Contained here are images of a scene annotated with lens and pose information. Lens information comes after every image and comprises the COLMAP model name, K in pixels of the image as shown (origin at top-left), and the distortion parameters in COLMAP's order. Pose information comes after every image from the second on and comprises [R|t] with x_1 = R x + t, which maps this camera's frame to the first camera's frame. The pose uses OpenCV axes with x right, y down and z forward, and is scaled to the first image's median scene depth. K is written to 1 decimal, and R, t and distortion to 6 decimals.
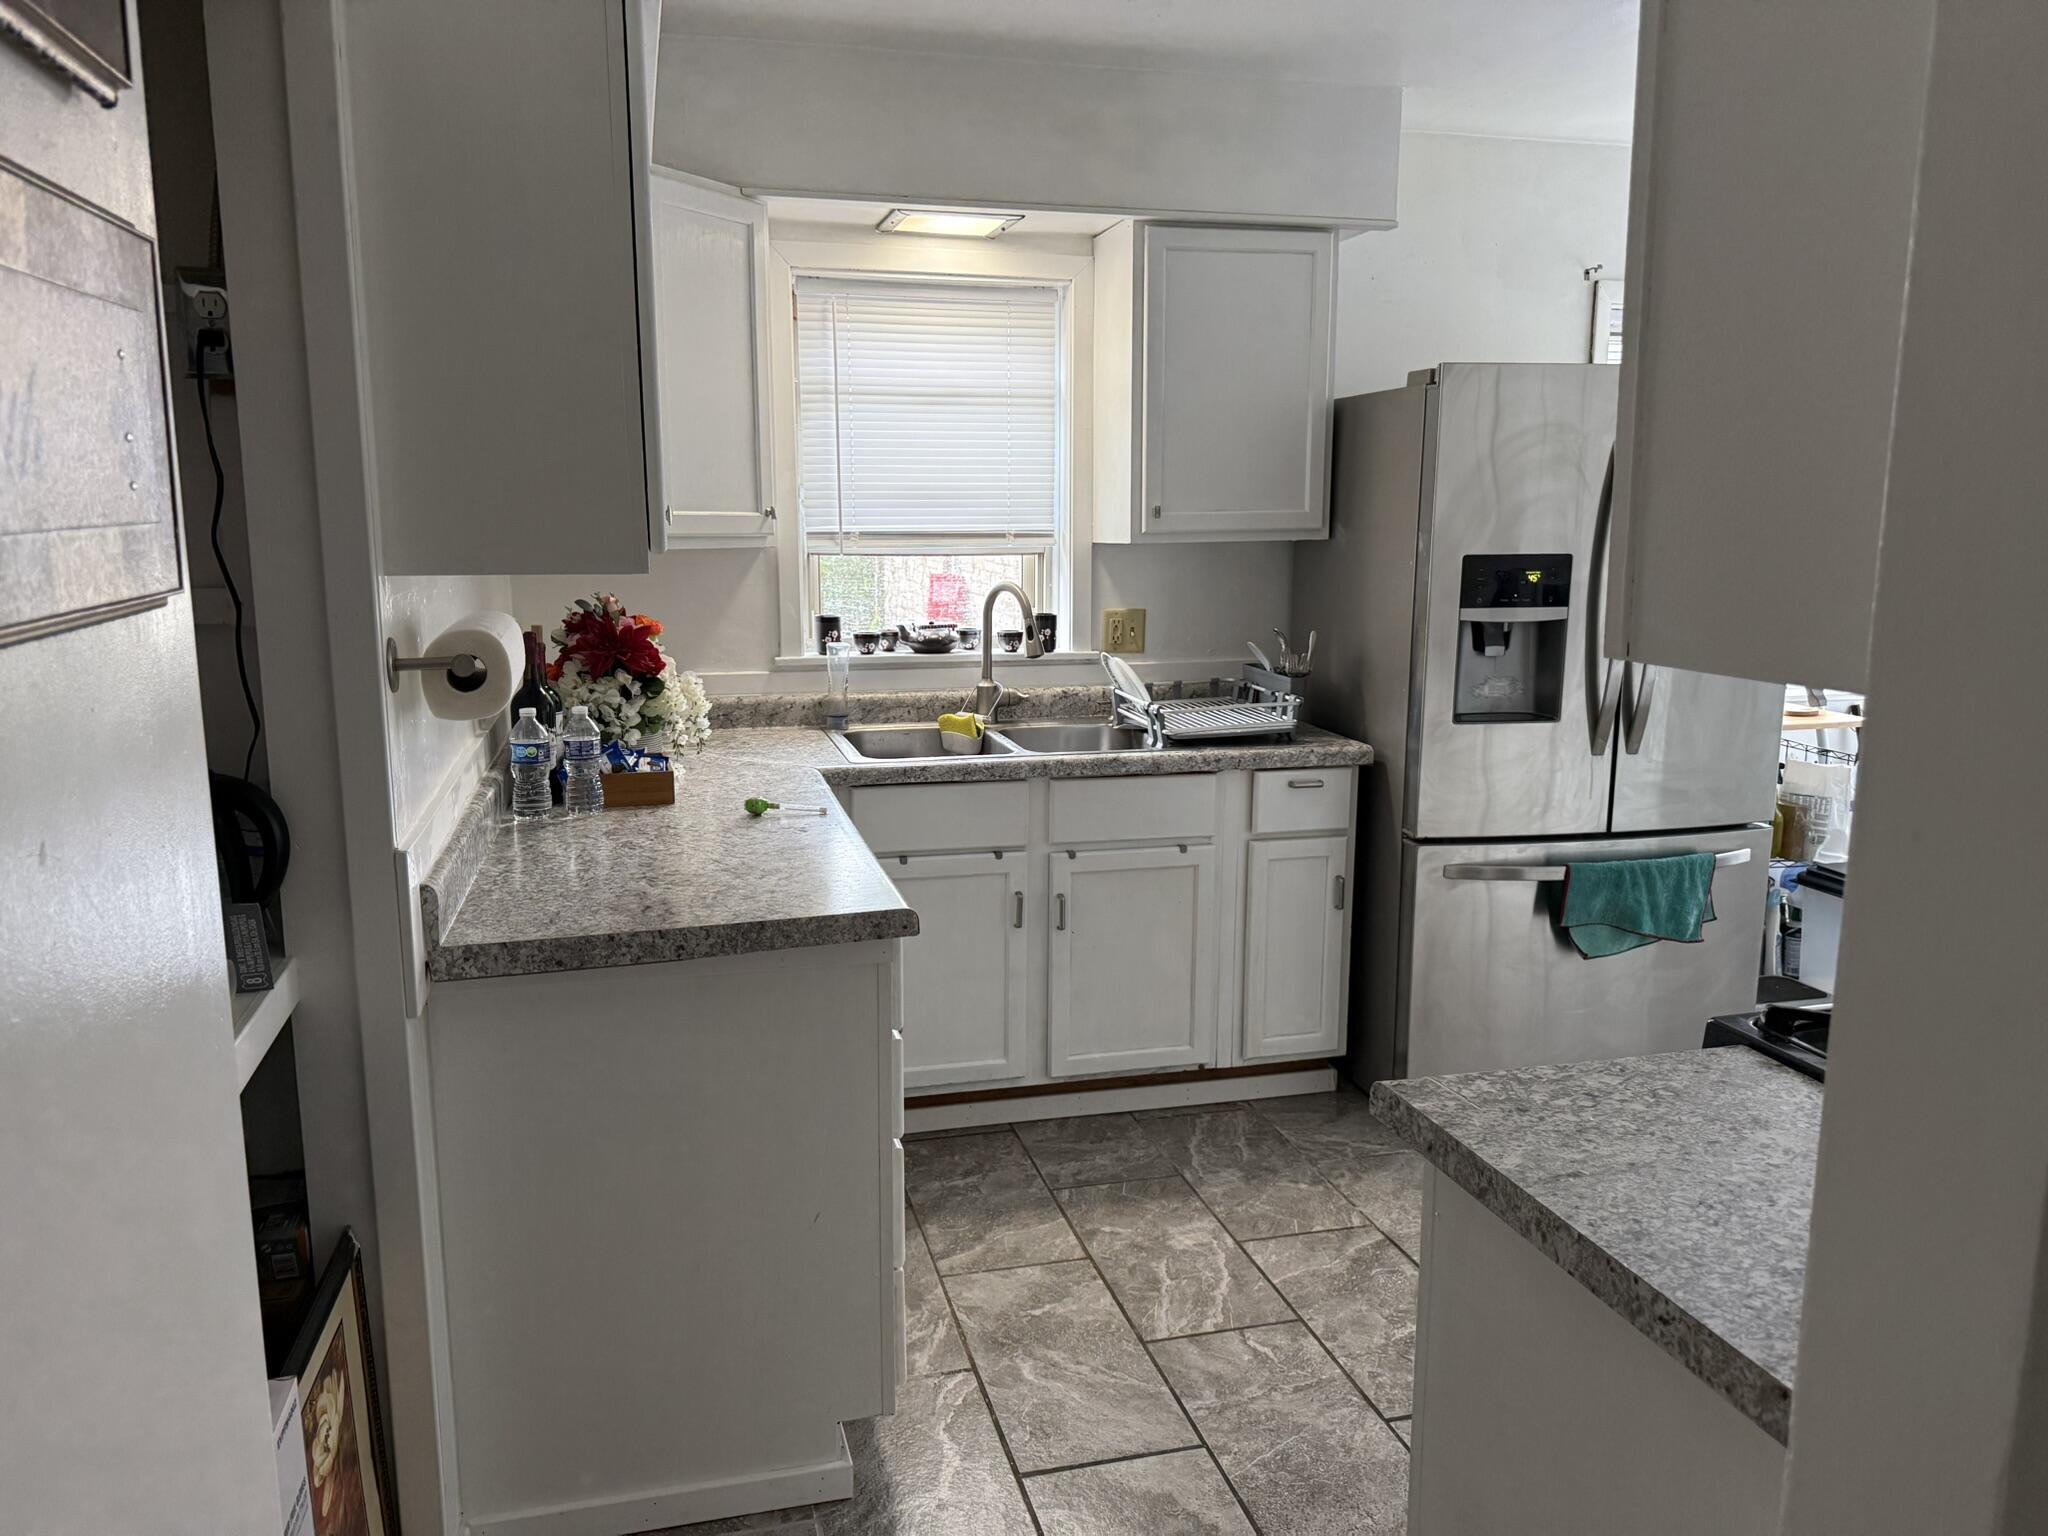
lens RADIAL K [[1448.5, 0, 1024.0], [0, 1448.5, 768.0], [0, 0, 1]] dist [0.098600, 0.000274]
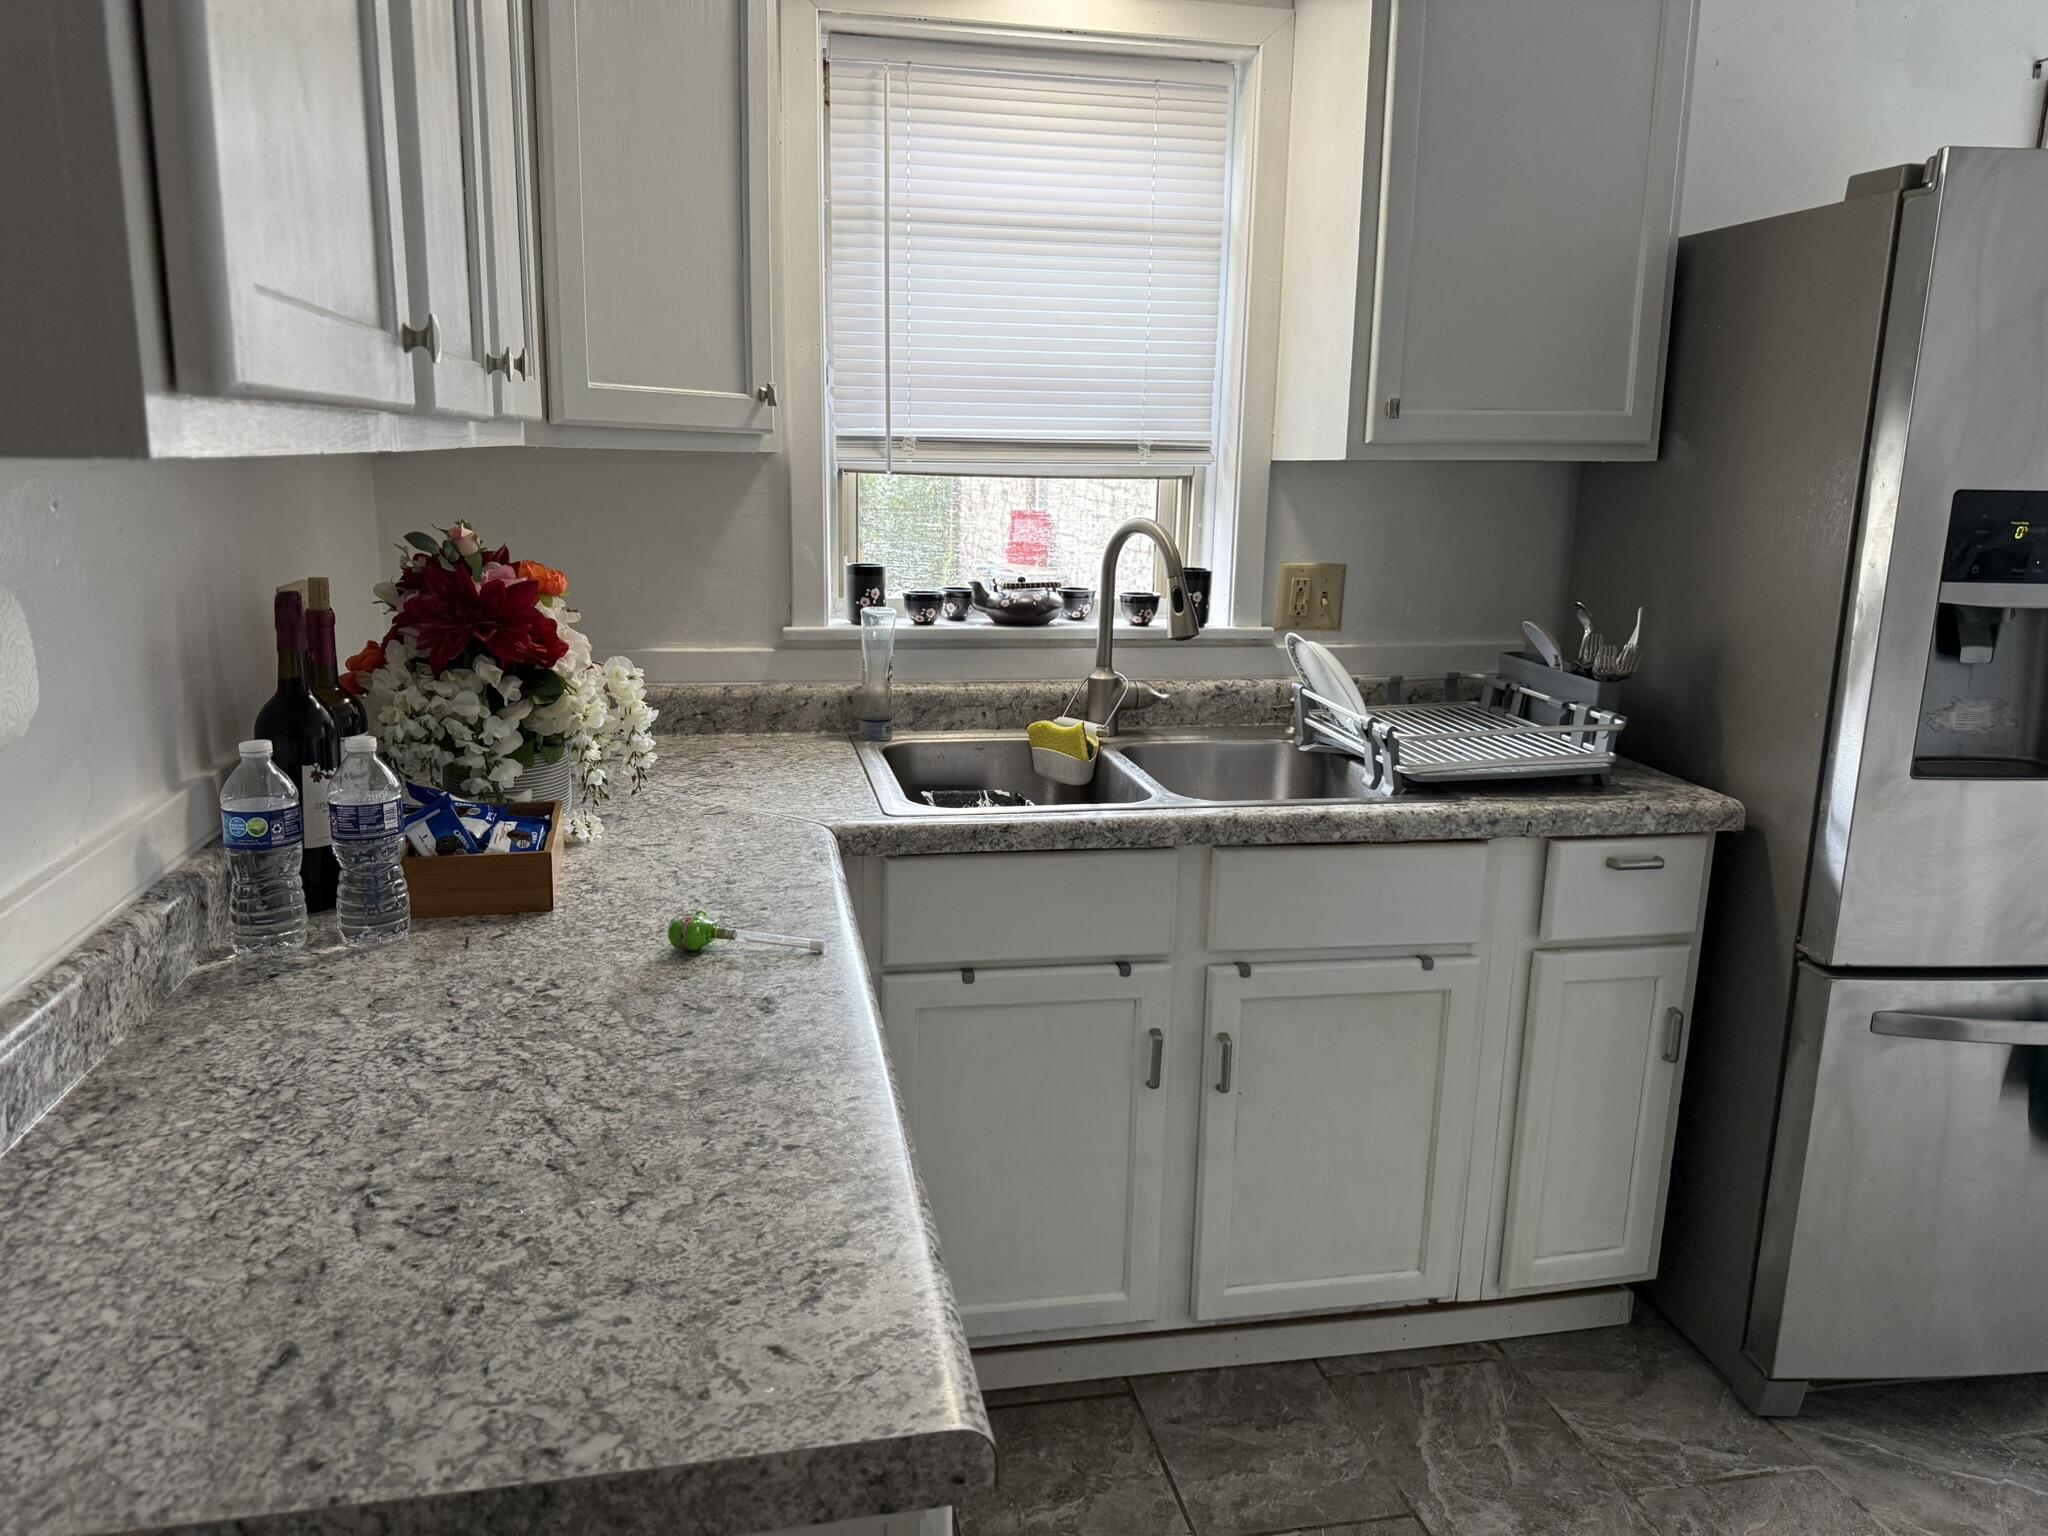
lens RADIAL K [[1486.6, 0, 1024.0], [0, 1486.6, 768.0], [0, 0, 1]] dist [0.105265, -0.192108]
pose [[0.998319, 0.030273, -0.049414, -0.029183], [-0.028457, 0.998908, 0.037059, -0.042946], [0.050482, -0.035590, 0.998091, 0.350977]]
